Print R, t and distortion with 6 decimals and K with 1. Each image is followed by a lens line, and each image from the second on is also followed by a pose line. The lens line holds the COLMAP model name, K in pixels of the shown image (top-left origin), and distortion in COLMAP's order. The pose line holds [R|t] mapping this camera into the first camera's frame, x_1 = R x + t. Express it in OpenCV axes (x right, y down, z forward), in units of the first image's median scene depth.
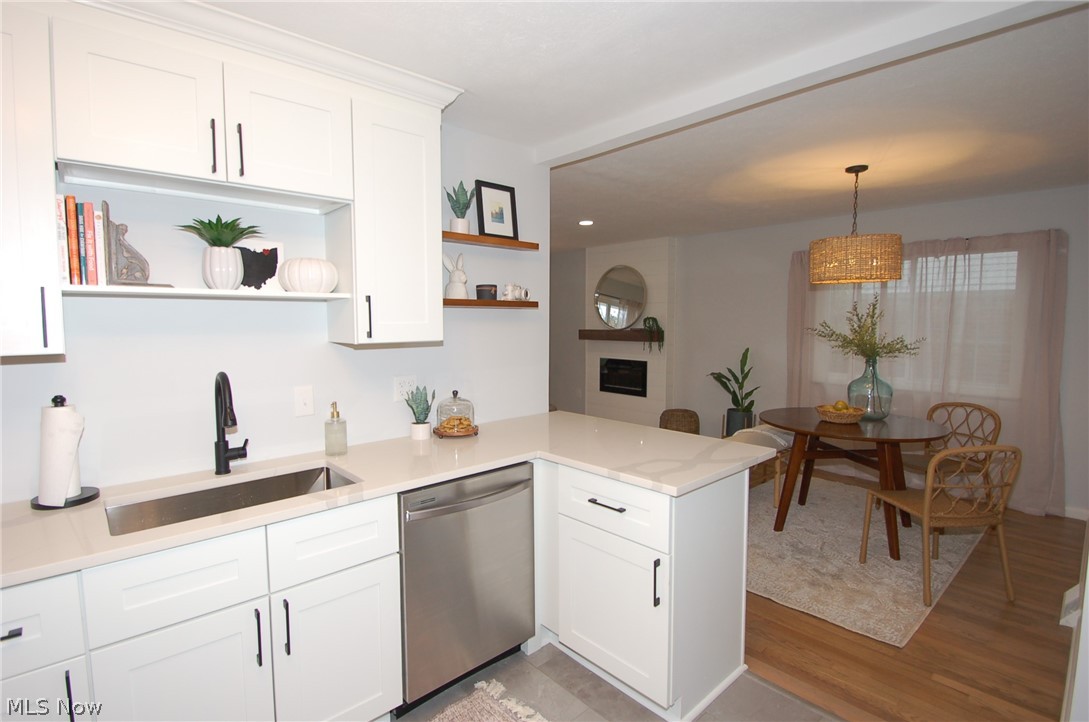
lens RADIAL K [[530.4, 0, 550.9], [0, 530.4, 359.2], [0, 0, 1]] dist [-0.012699, -0.002420]
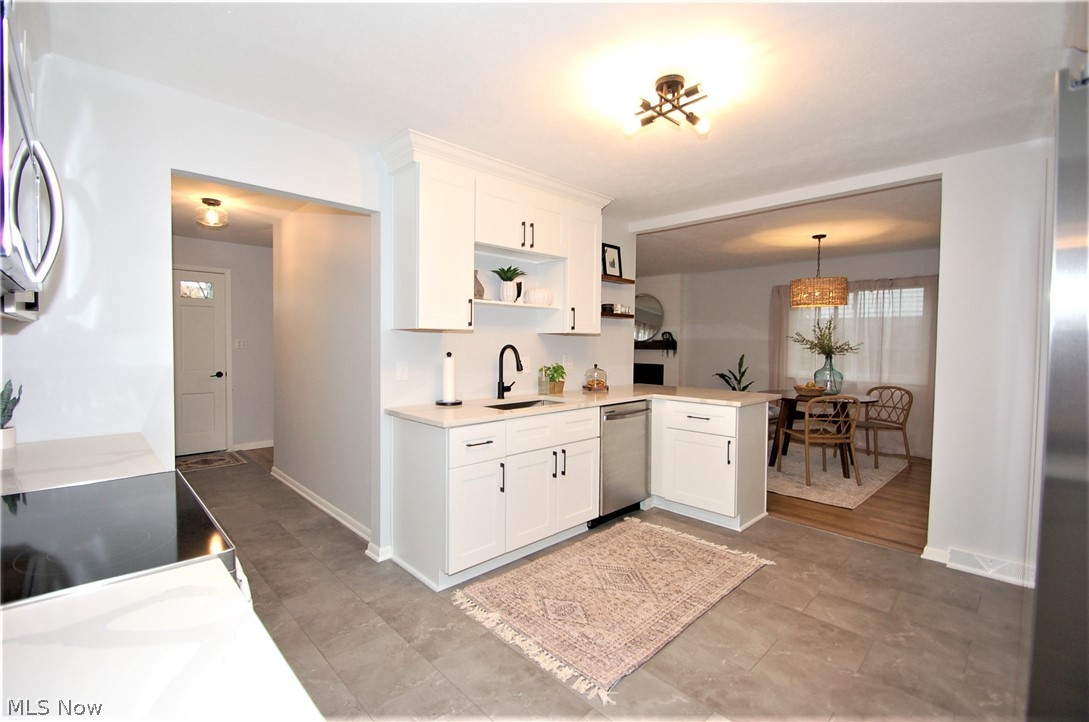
lens RADIAL K [[483.8, 0, 539.9], [0, 483.8, 358.6], [0, 0, 1]] dist [-0.005765, 0.000028]
pose [[0.999755, 0.010928, 0.019264, -0.303002], [-0.010100, 0.999043, -0.042562, 0.085447], [-0.019711, 0.042357, 0.998908, -0.449505]]
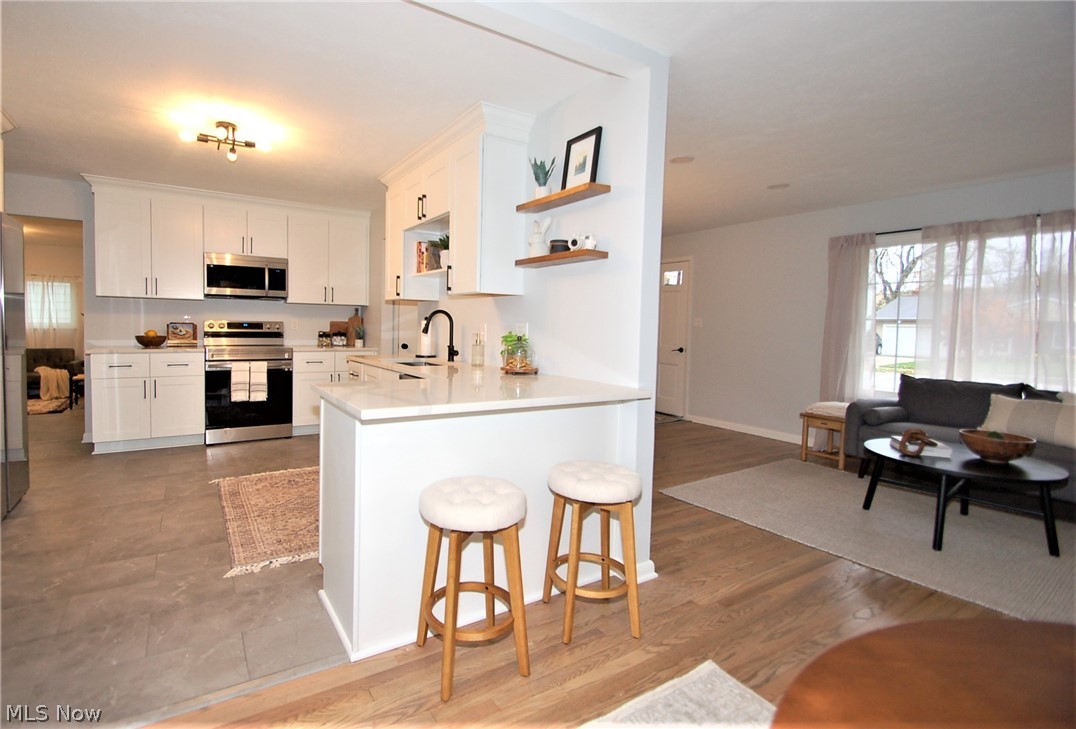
lens RADIAL K [[506.8, 0, 482.4], [0, 506.8, 351.8], [0, 0, 1]] dist [-0.009136, -0.000521]
pose [[-0.223619, 0.051711, -0.973304, 0.734659], [-0.094375, 0.992751, 0.074427, 0.014050], [0.970097, 0.108499, -0.217117, 0.899439]]
